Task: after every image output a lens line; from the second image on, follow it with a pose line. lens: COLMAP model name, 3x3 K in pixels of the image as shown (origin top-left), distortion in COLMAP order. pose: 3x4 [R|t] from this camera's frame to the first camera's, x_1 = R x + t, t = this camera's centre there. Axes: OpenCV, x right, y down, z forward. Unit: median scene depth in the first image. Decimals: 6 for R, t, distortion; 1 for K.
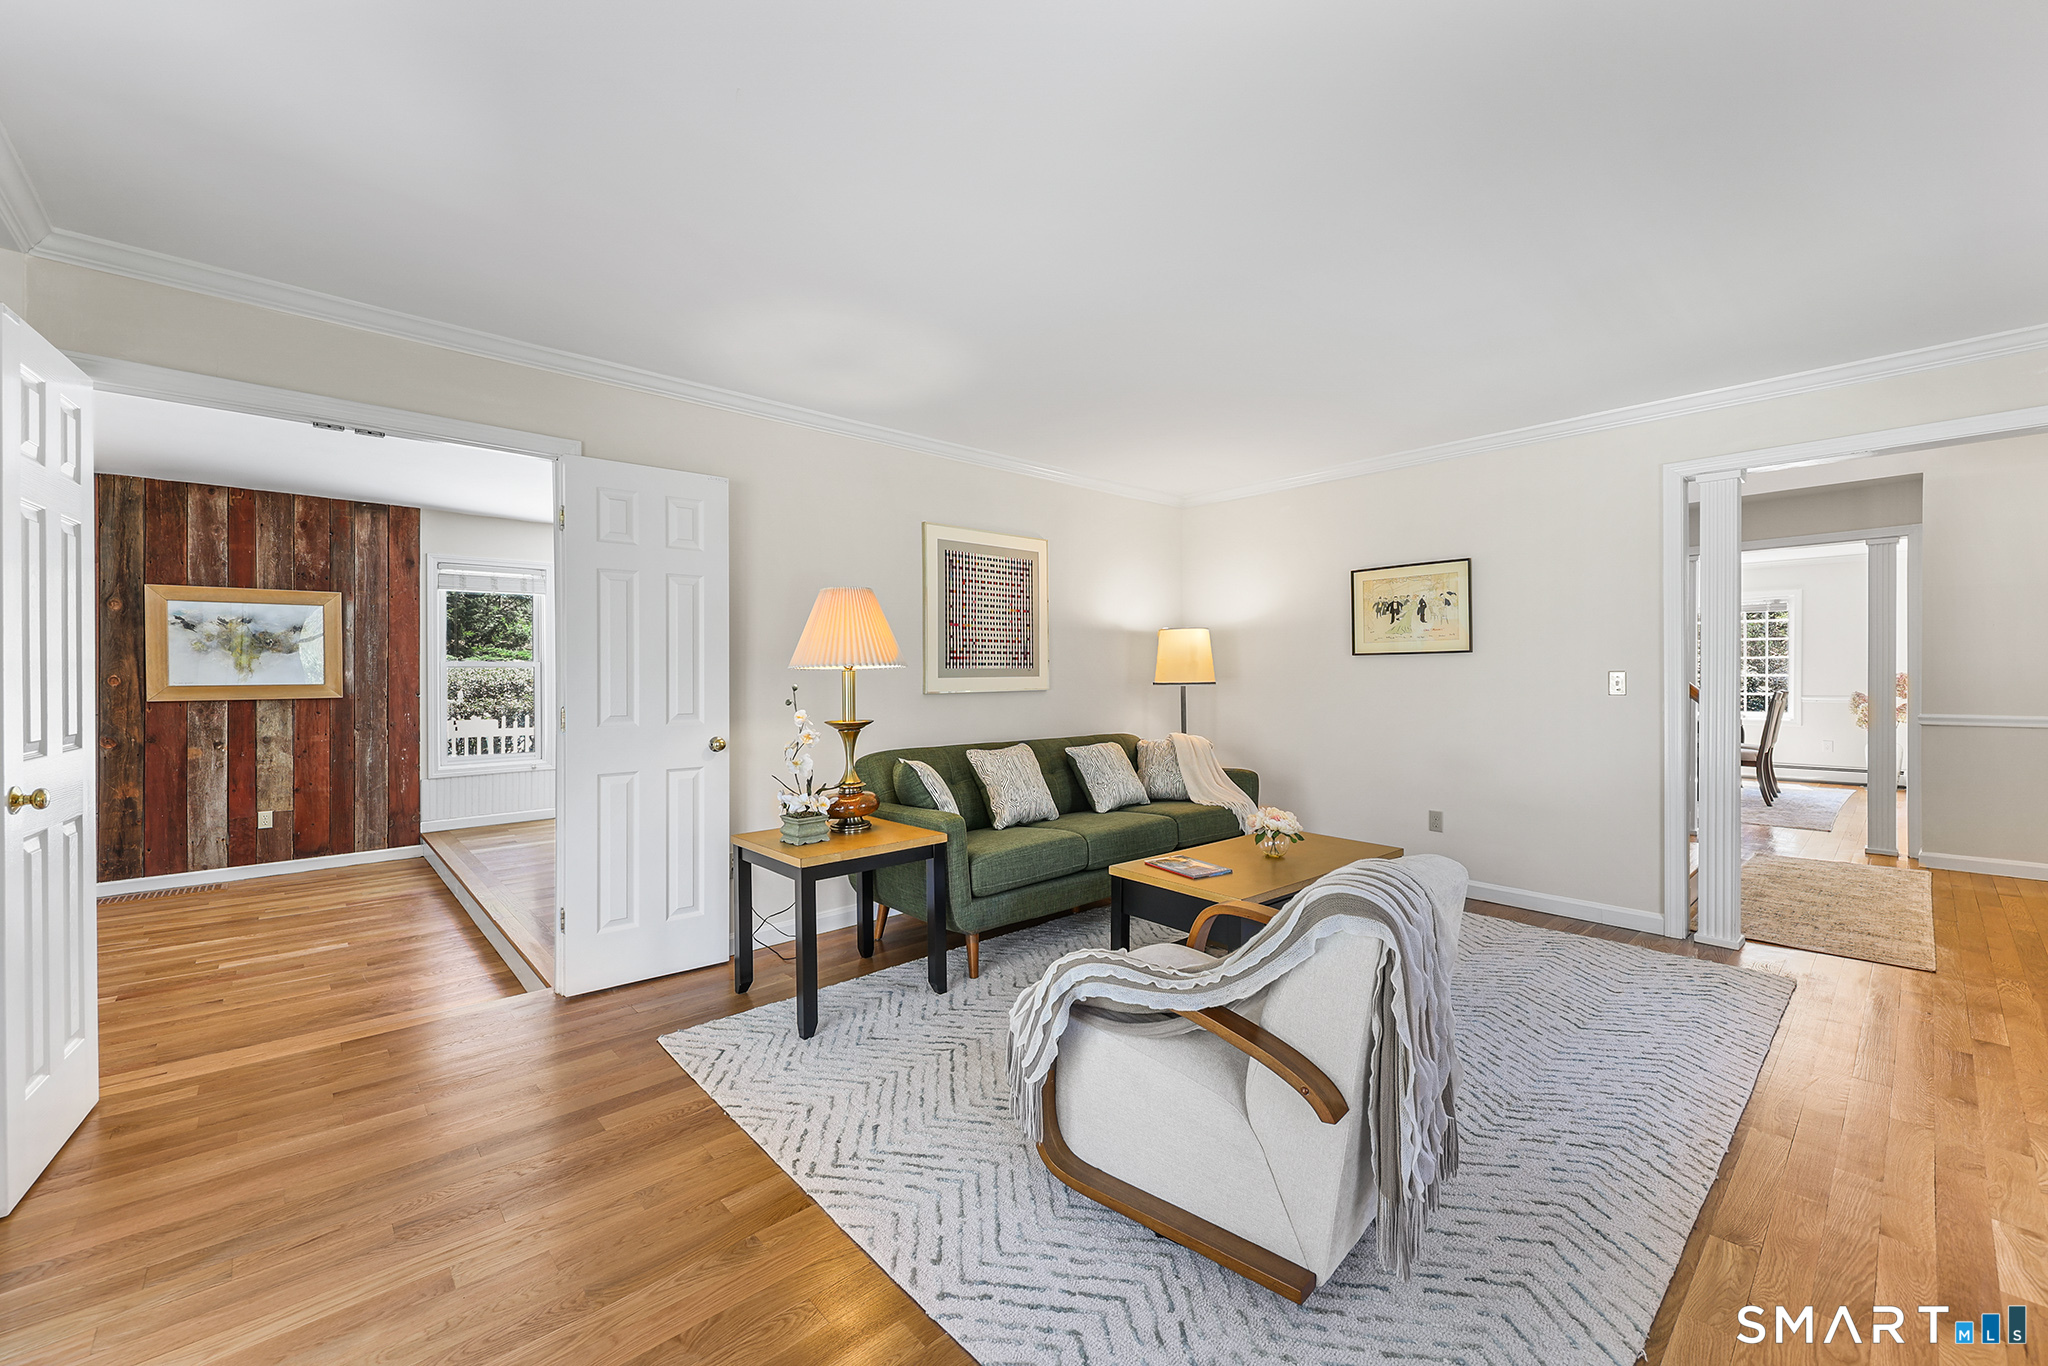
lens RADIAL K [[809.6, 0, 1021.7], [0, 809.6, 675.6], [0, 0, 1]] dist [0.009466, -0.002276]
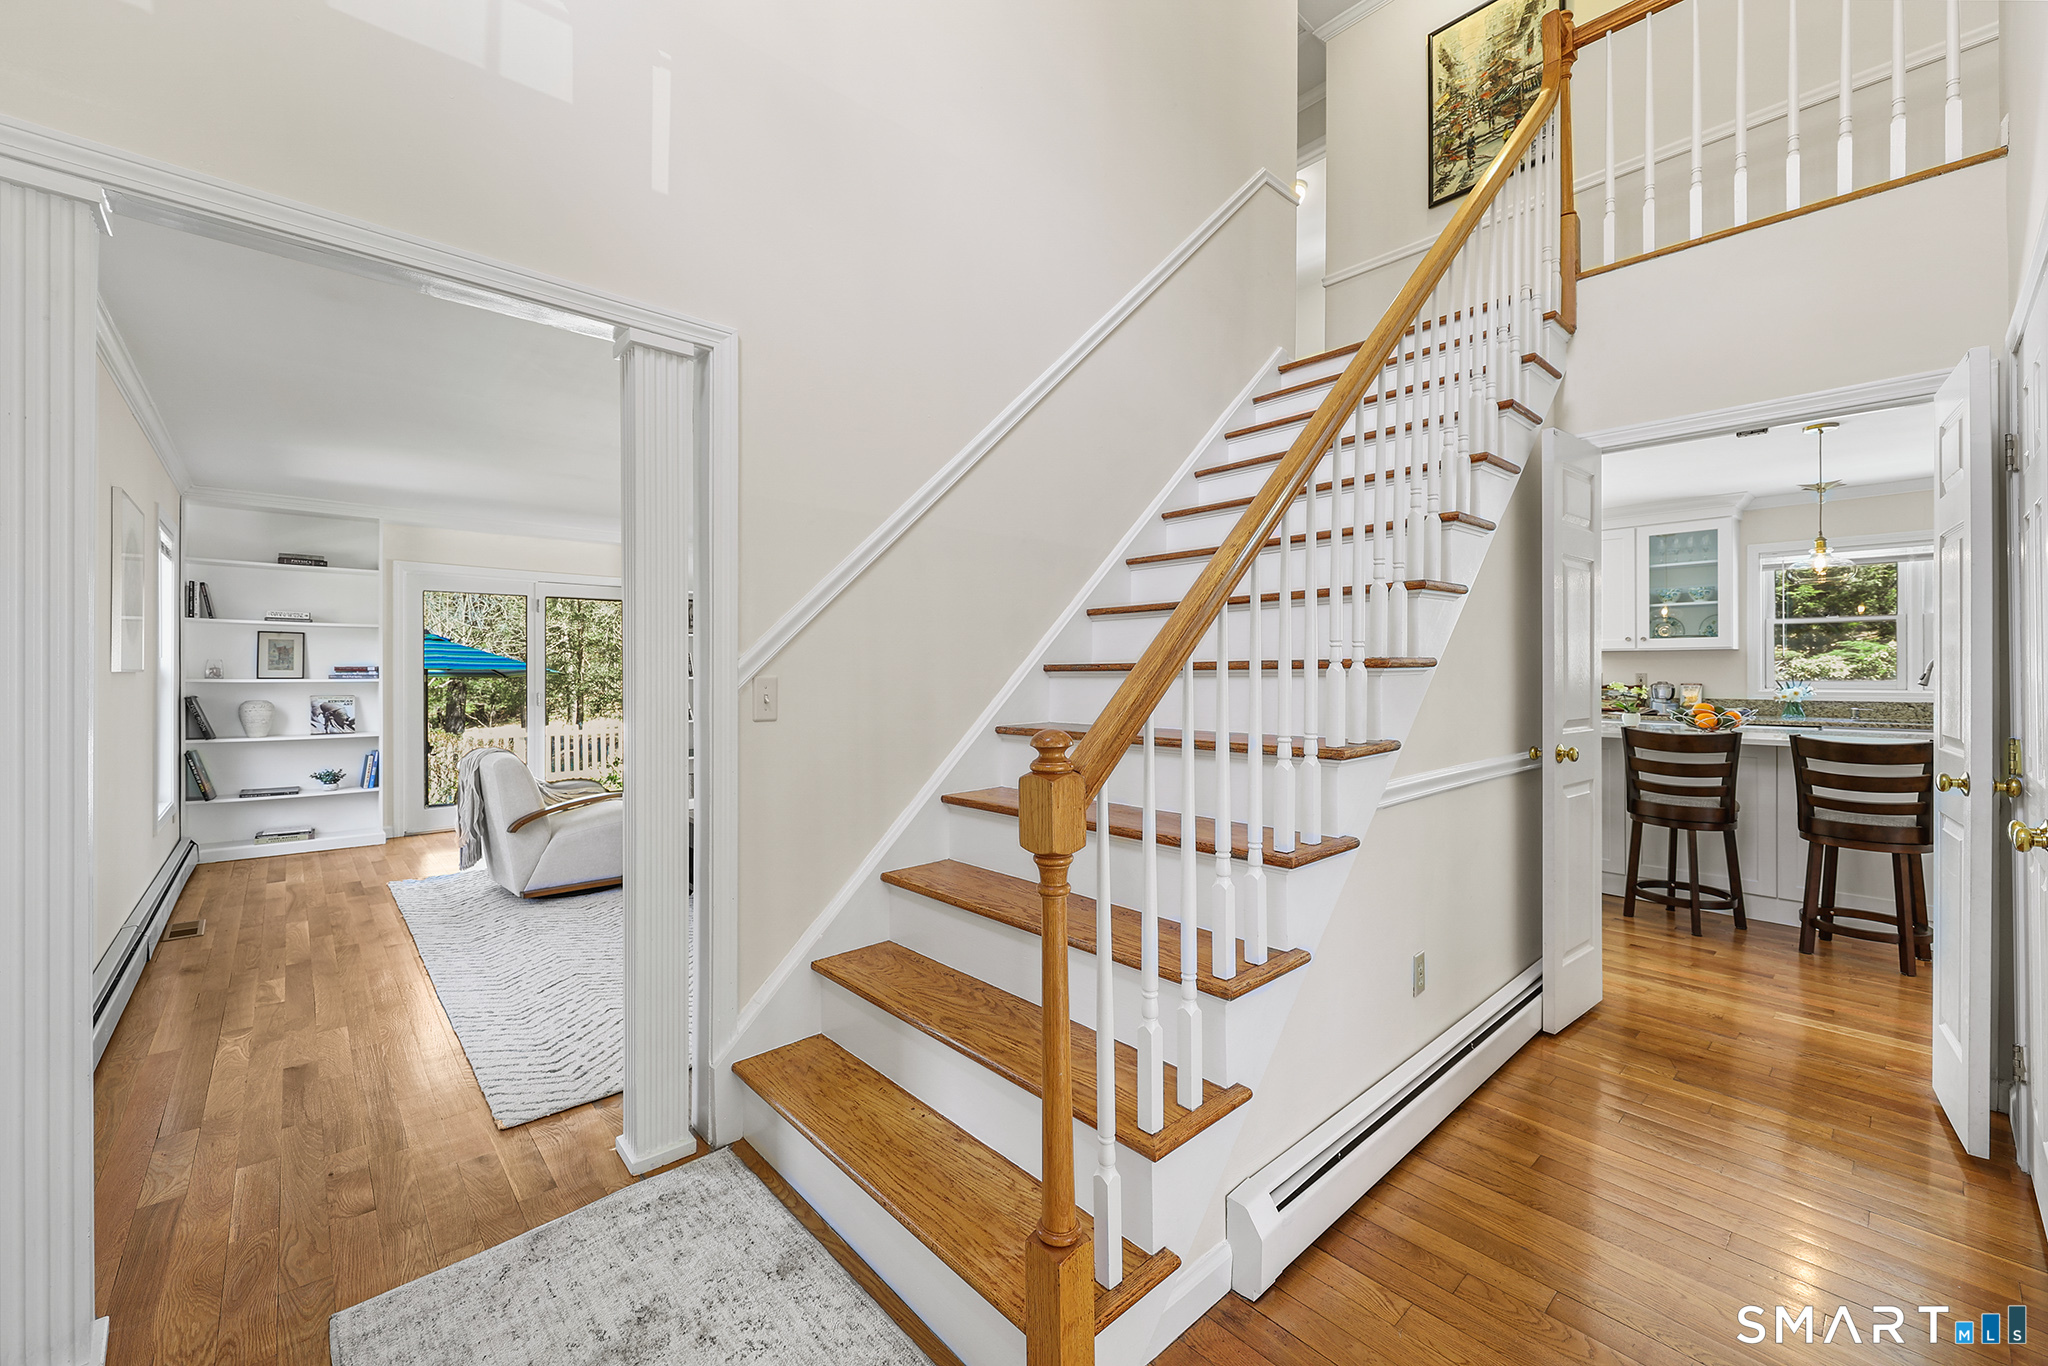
lens RADIAL K [[809.6, 0, 1031.6], [0, 809.6, 674.4], [0, 0, 1]] dist [0.009466, -0.002276]
pose [[0.003582, 0.001764, -0.999992, 0.962542], [-0.002972, 0.999994, 0.001753, -0.006670], [0.999989, 0.002966, 0.003587, 0.849167]]
